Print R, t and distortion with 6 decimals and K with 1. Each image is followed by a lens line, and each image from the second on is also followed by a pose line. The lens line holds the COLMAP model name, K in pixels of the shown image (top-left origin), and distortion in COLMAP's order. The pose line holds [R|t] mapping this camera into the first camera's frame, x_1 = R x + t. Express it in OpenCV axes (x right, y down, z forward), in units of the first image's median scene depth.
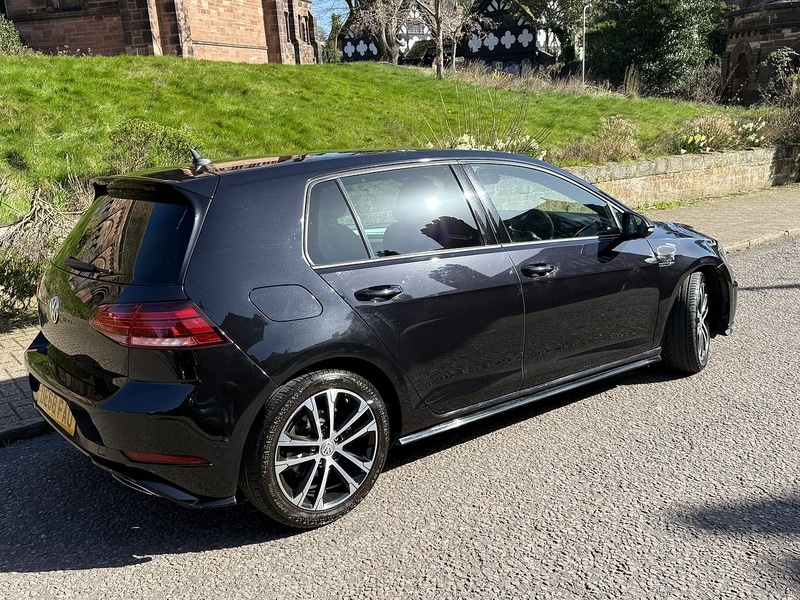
lens RADIAL K [[746.4, 0, 413.2], [0, 746.4, 296.4], [0, 0, 1]] dist [0.133442, -0.226795]
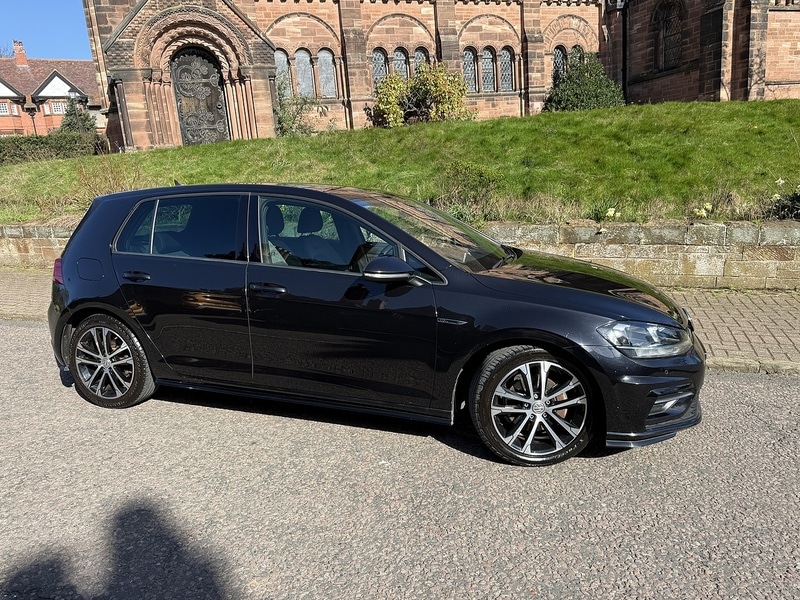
lens RADIAL K [[580.9, 0, 400.0], [0, 580.9, 300.0], [0, 0, 1]] dist [0.032187, -0.036396]
pose [[0.516981, 0.193740, -0.833784, 0.312505], [-0.182010, 0.976656, 0.114083, -0.048225], [0.836423, 0.092778, 0.540176, 0.208024]]
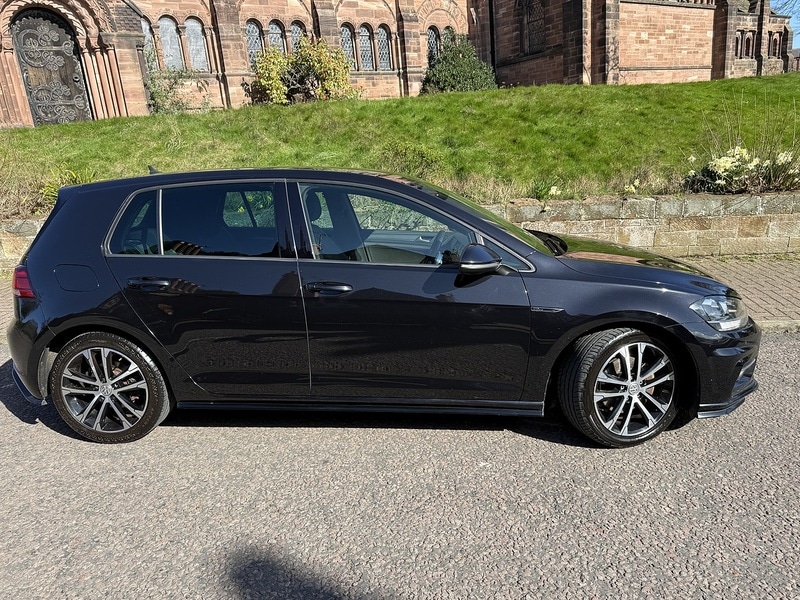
lens RADIAL K [[581.4, 0, 405.8], [0, 581.4, 300.2], [0, 0, 1]] dist [0.024138, -0.025168]
pose [[0.721158, 0.175271, -0.670232, 0.236857], [-0.141712, 0.984331, 0.104931, -0.035702], [0.678121, 0.019308, 0.734697, 0.147069]]
